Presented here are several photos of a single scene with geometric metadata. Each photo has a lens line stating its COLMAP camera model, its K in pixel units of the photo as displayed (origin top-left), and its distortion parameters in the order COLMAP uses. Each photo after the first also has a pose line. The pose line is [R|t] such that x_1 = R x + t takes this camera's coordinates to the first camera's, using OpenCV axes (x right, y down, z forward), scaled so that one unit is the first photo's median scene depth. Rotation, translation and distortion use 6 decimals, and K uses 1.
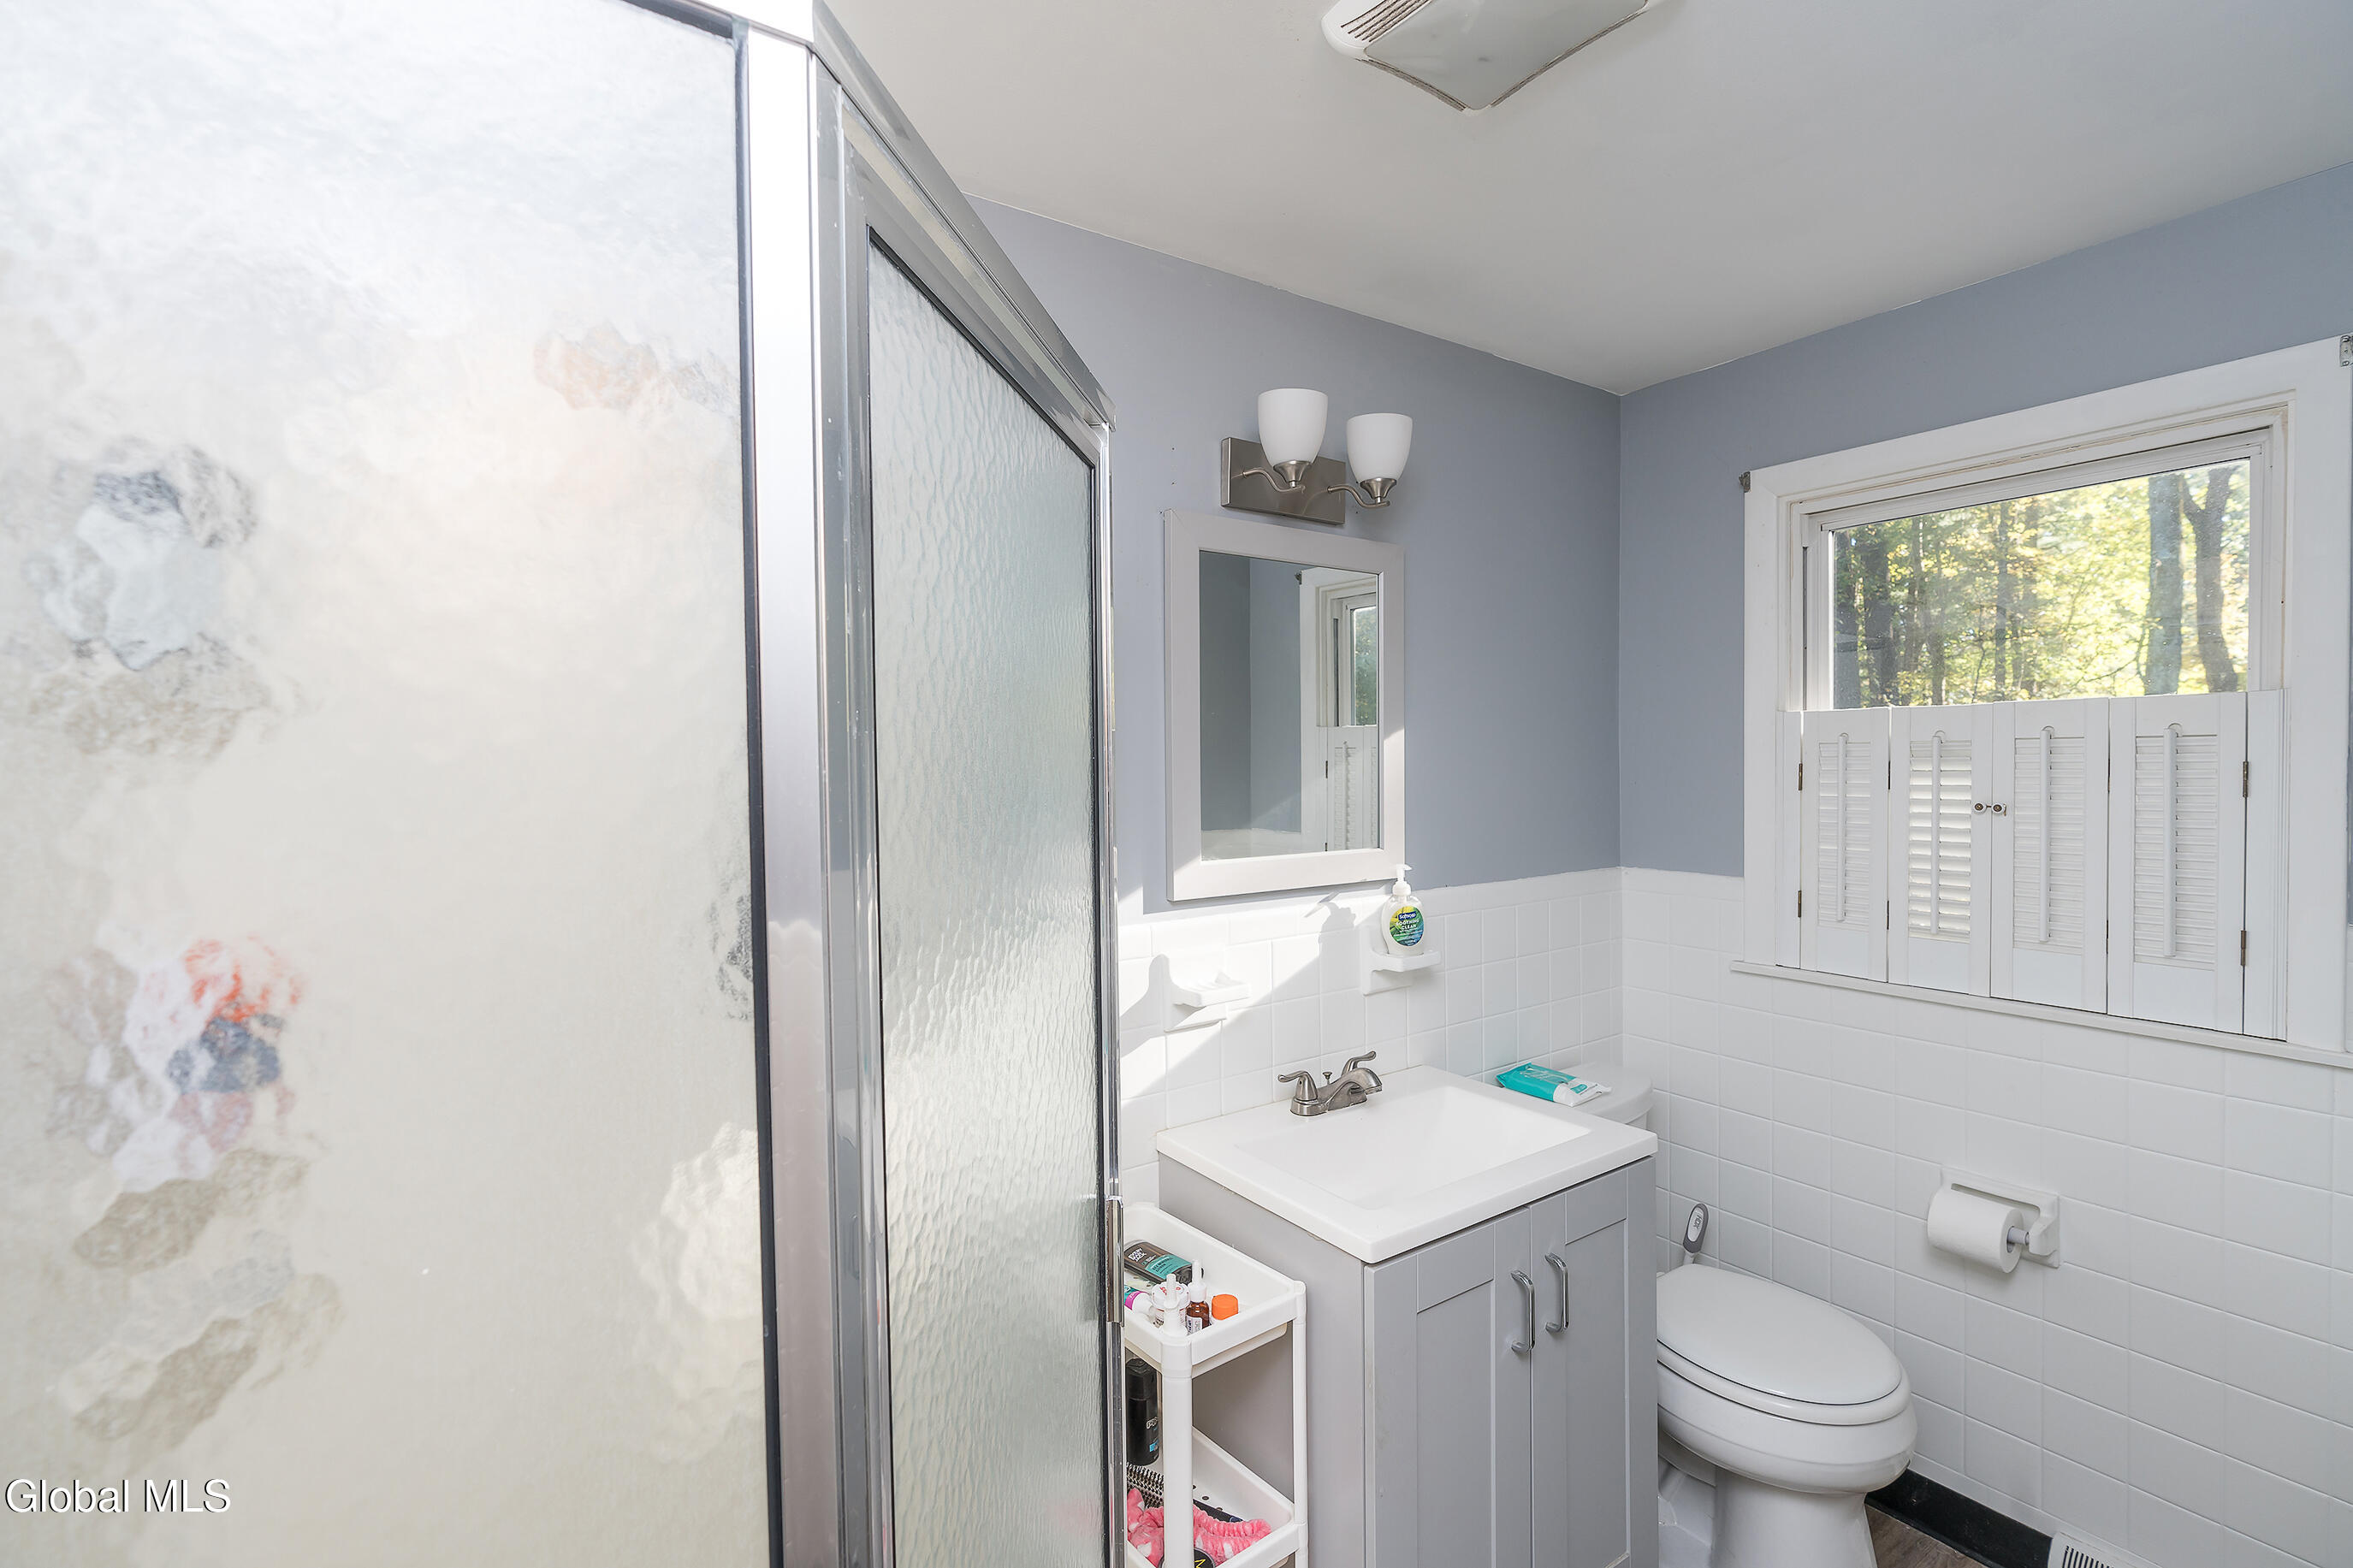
lens RADIAL K [[1069.0, 0, 1177.5], [0, 1069.0, 765.1], [0, 0, 1]] dist [-0.004594, 0.000414]
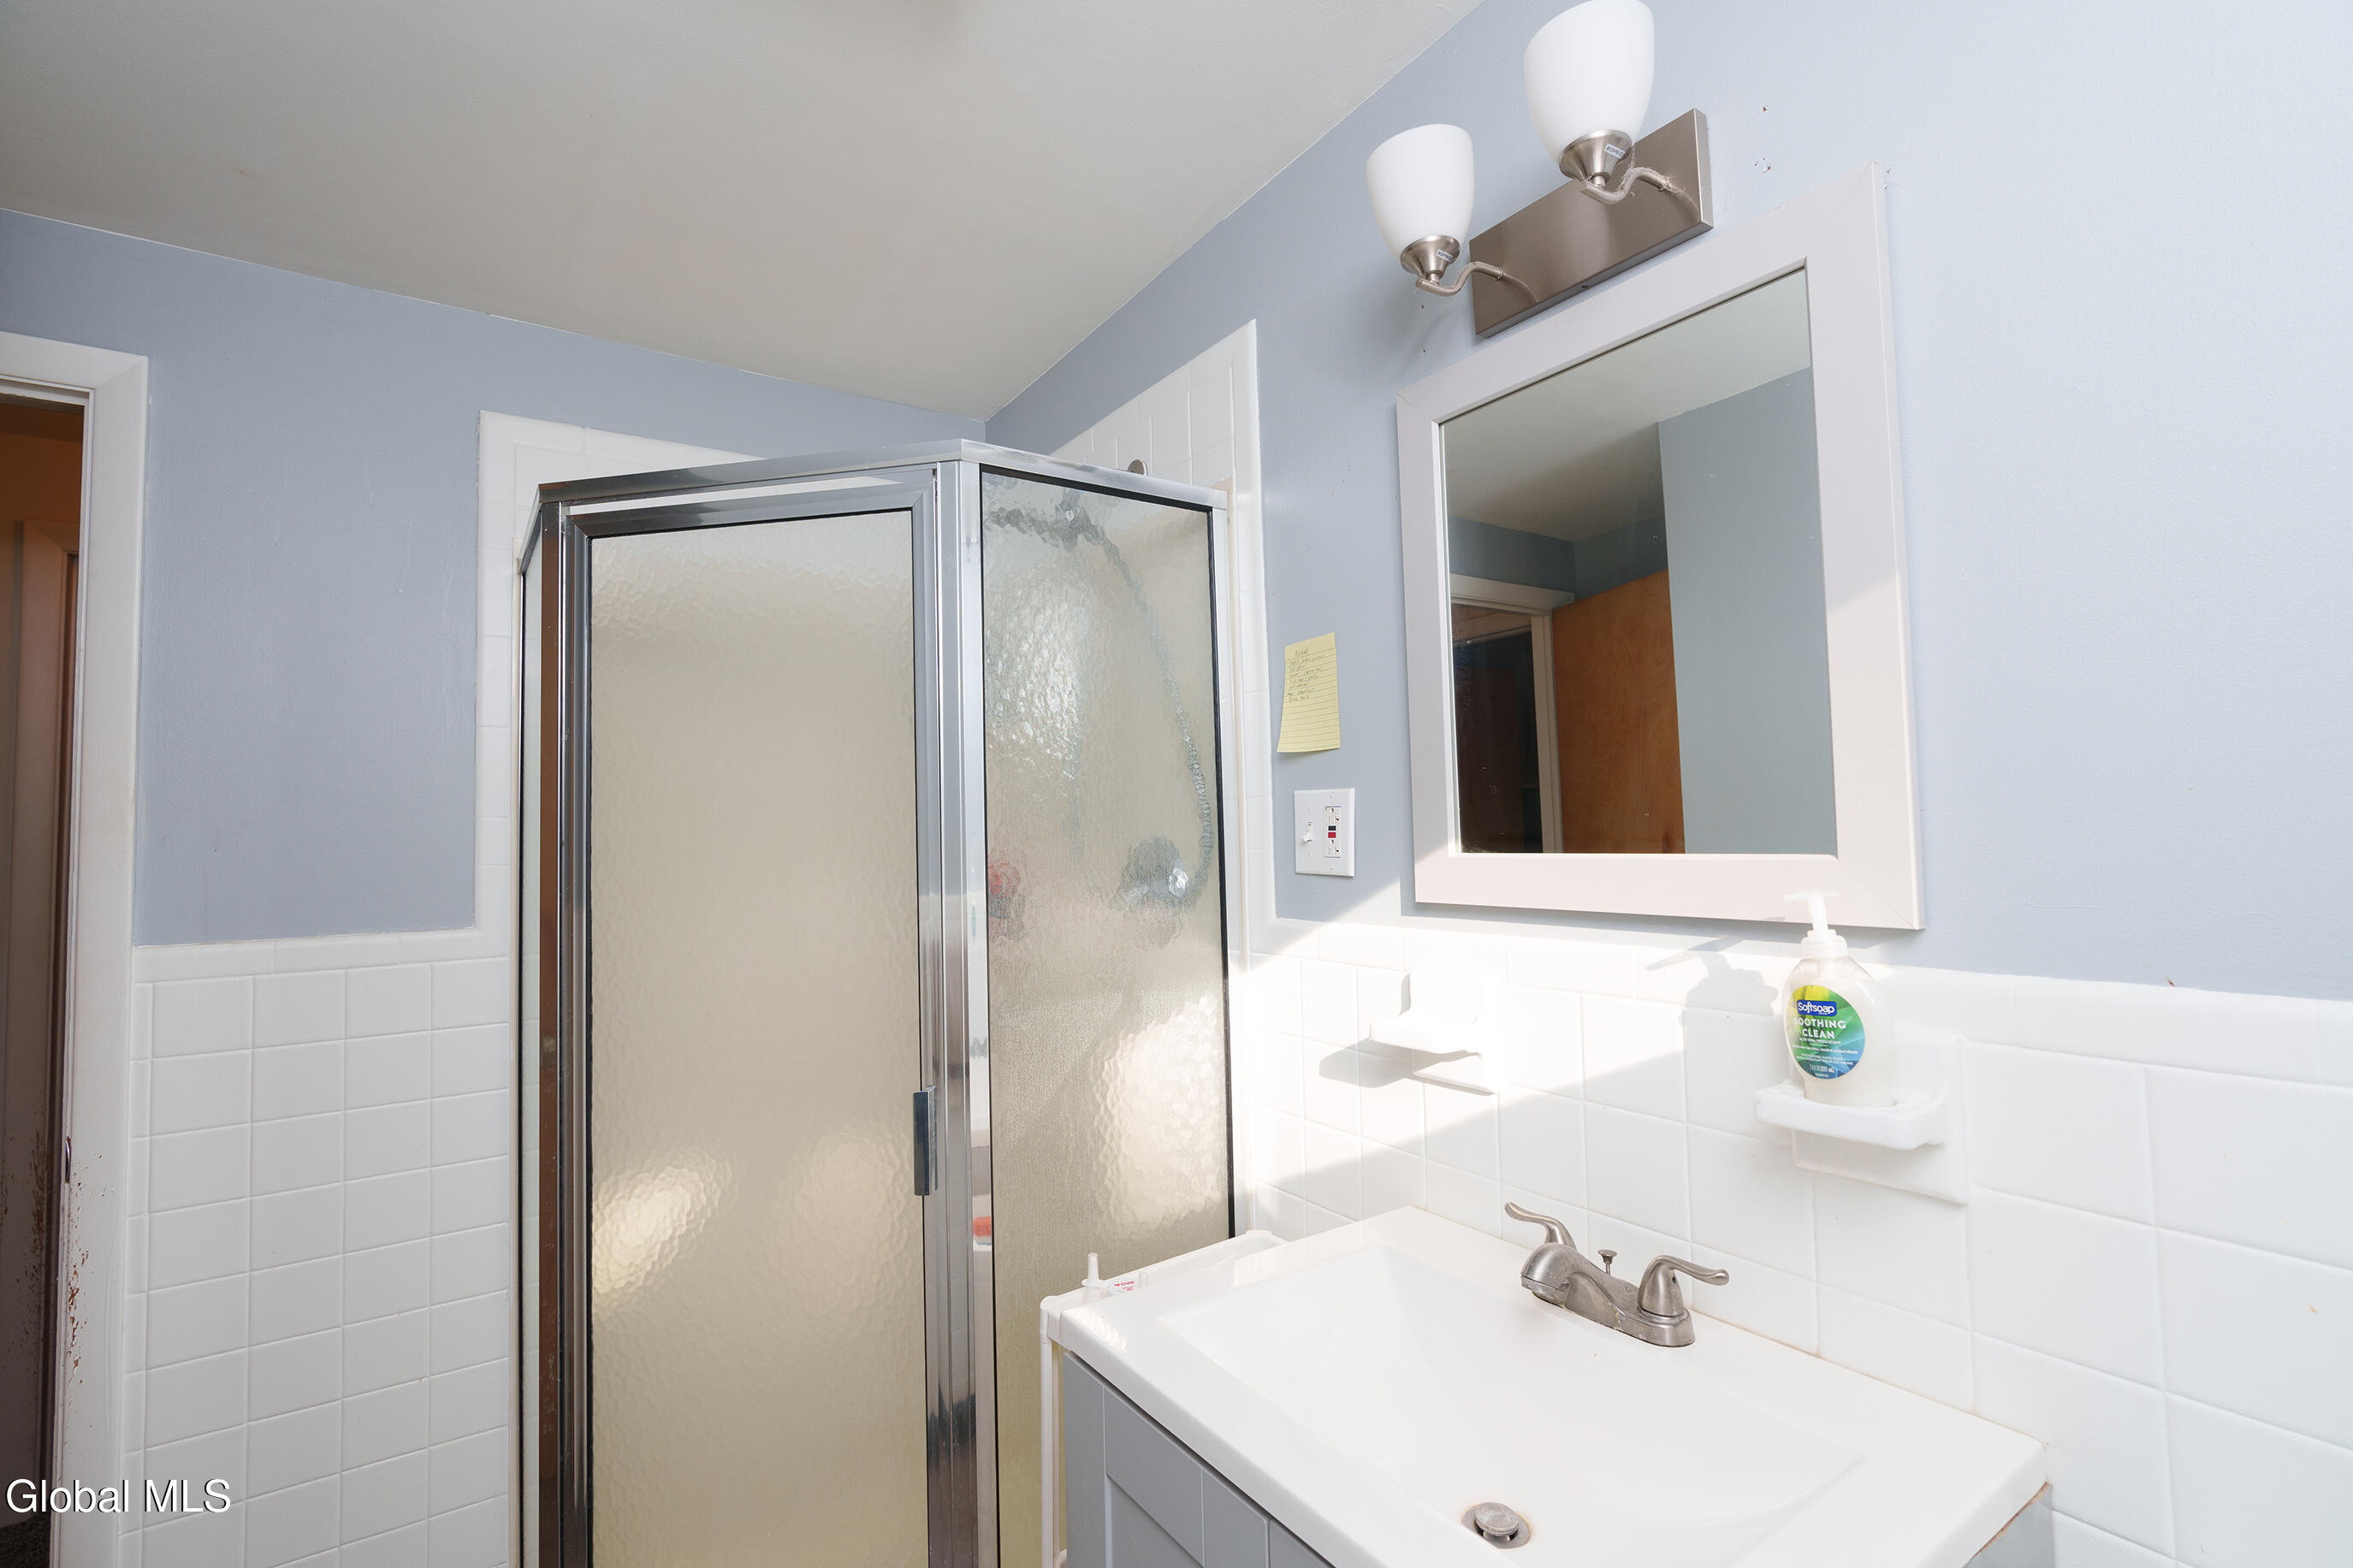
lens RADIAL K [[1069.0, 0, 1177.5], [0, 1069.0, 765.1], [0, 0, 1]] dist [-0.004594, 0.000414]
pose [[-0.016198, -0.059436, -0.998101, 0.676047], [0.014410, 0.998114, -0.059671, 0.065506], [0.999765, -0.015349, -0.015311, 0.760152]]
